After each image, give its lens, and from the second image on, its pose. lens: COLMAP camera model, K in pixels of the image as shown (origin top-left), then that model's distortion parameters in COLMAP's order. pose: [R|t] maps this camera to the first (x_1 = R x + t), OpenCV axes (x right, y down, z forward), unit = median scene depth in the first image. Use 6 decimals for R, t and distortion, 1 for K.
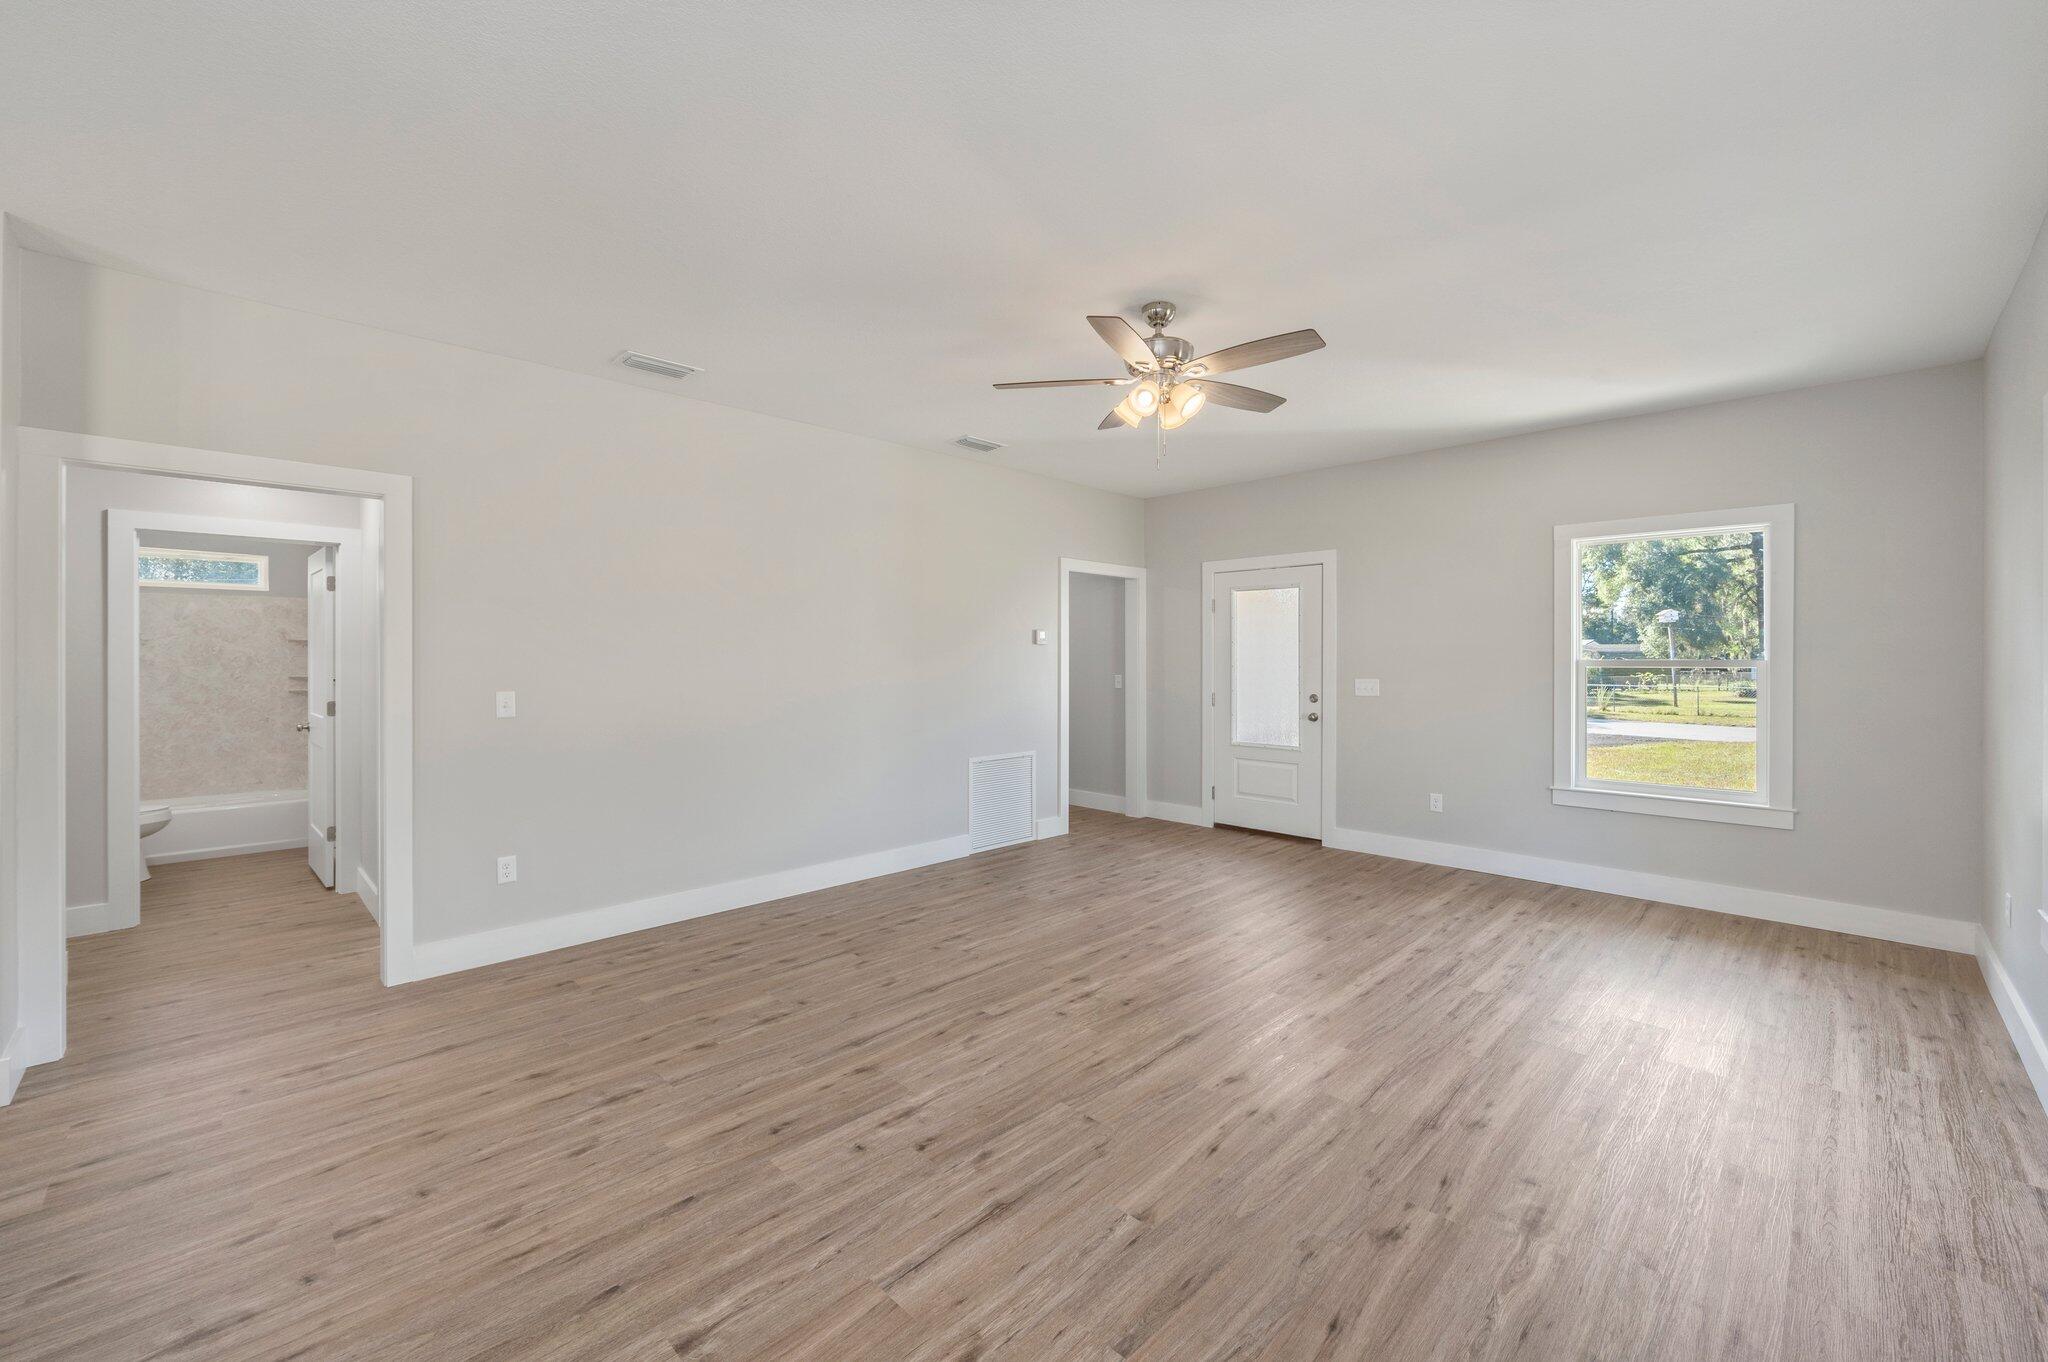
lens RADIAL K [[837.7, 0, 1026.0], [0, 837.7, 649.8], [0, 0, 1]] dist [-0.001822, 0.000179]
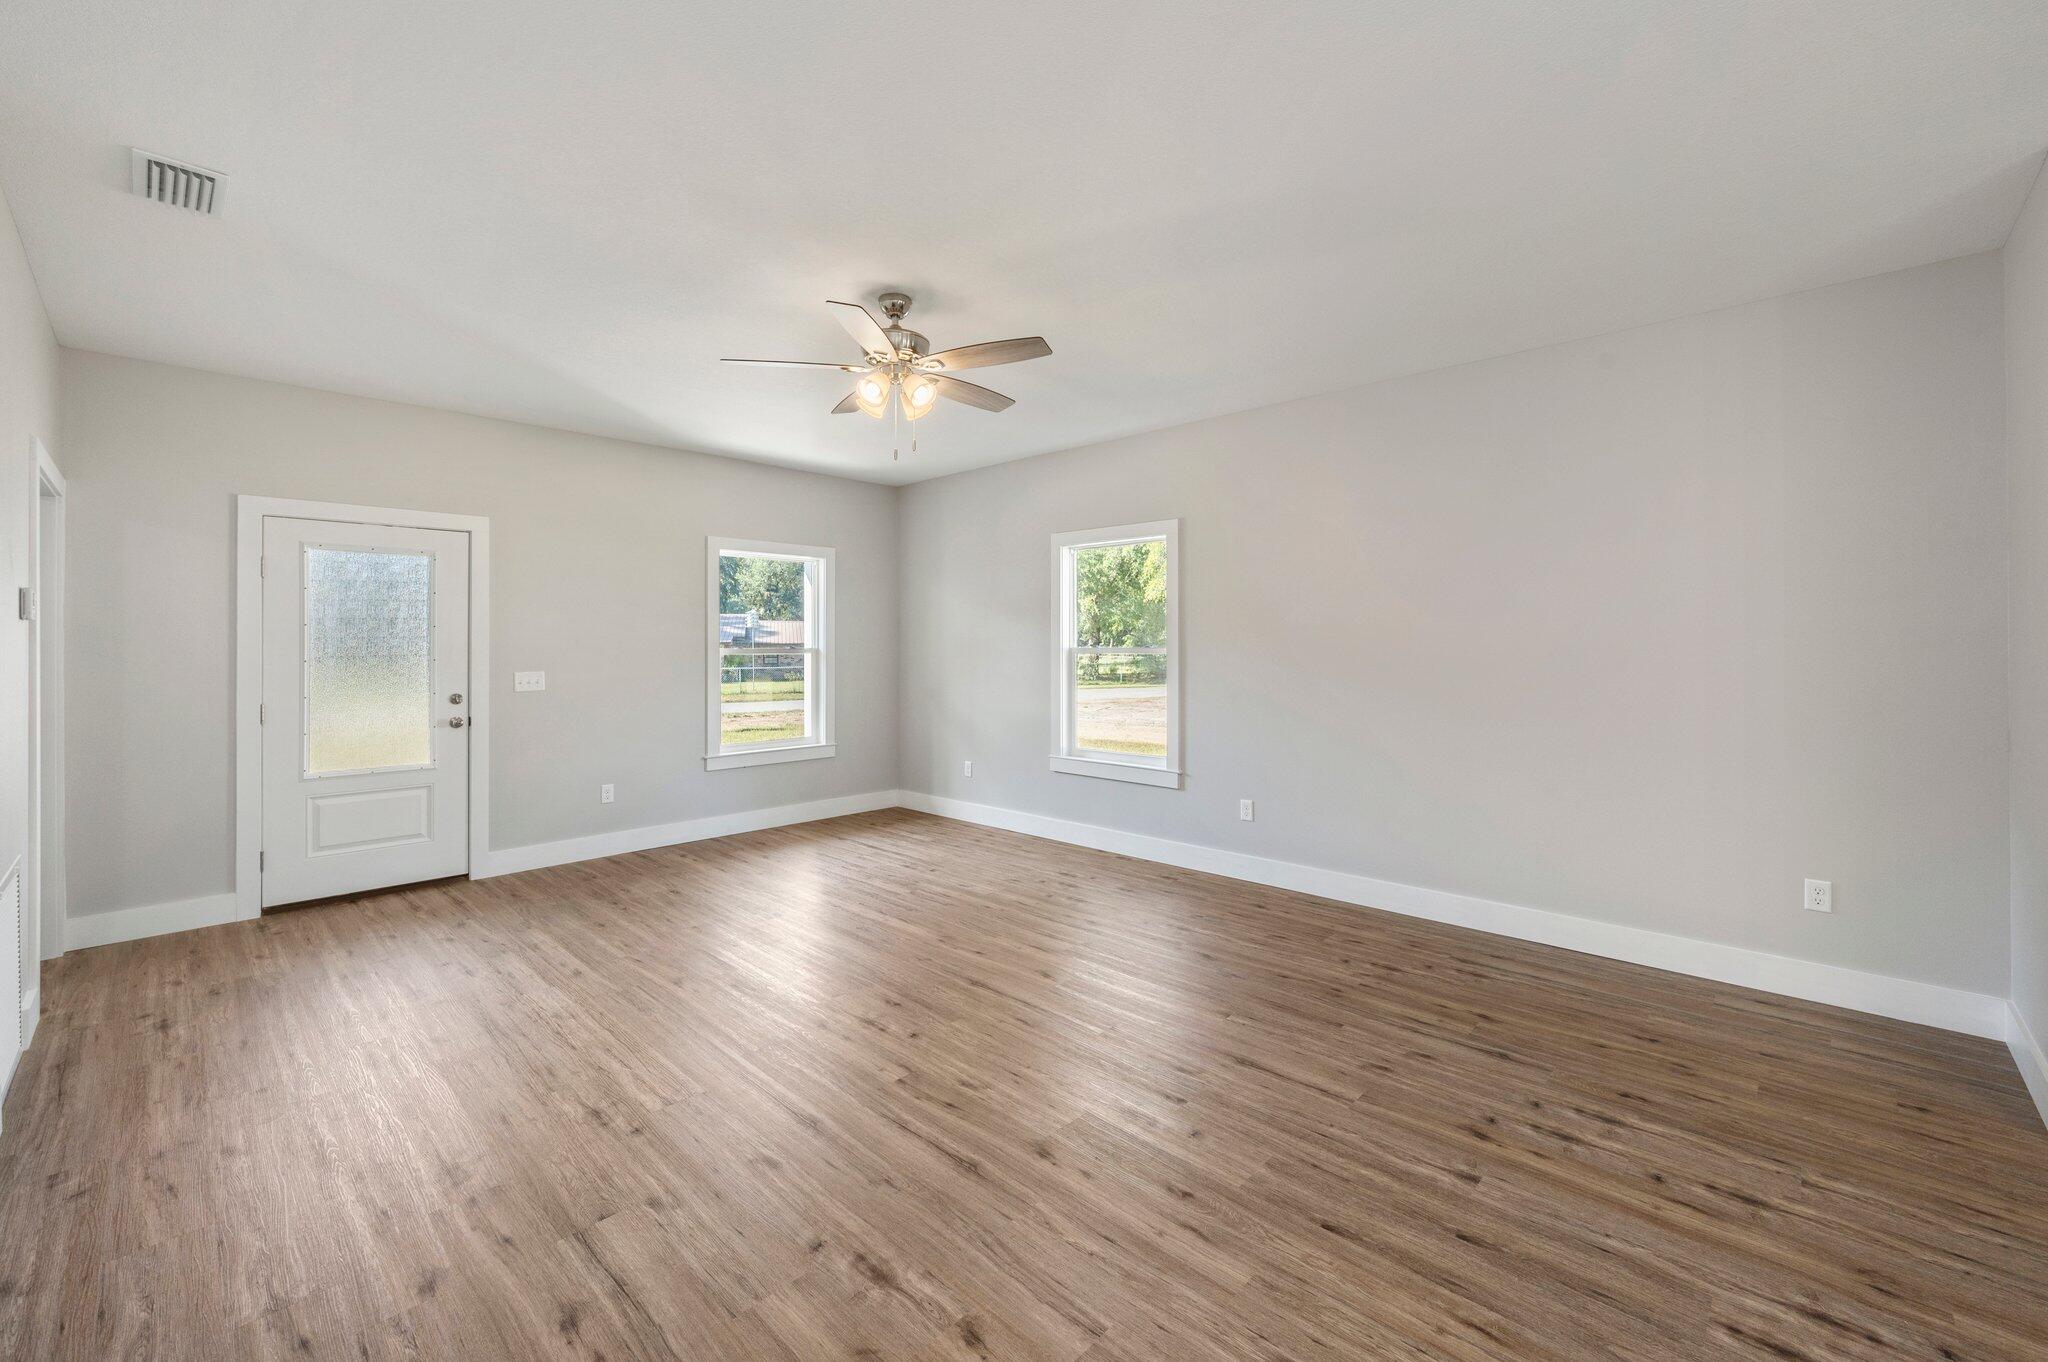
lens RADIAL K [[837.7, 0, 1026.0], [0, 837.7, 649.8], [0, 0, 1]] dist [-0.001822, 0.000179]
pose [[-0.033055, -0.004689, 0.999443, -0.933066], [-0.006662, 0.999968, 0.004472, 0.007757], [-0.999431, -0.006510, -0.033085, 0.968117]]
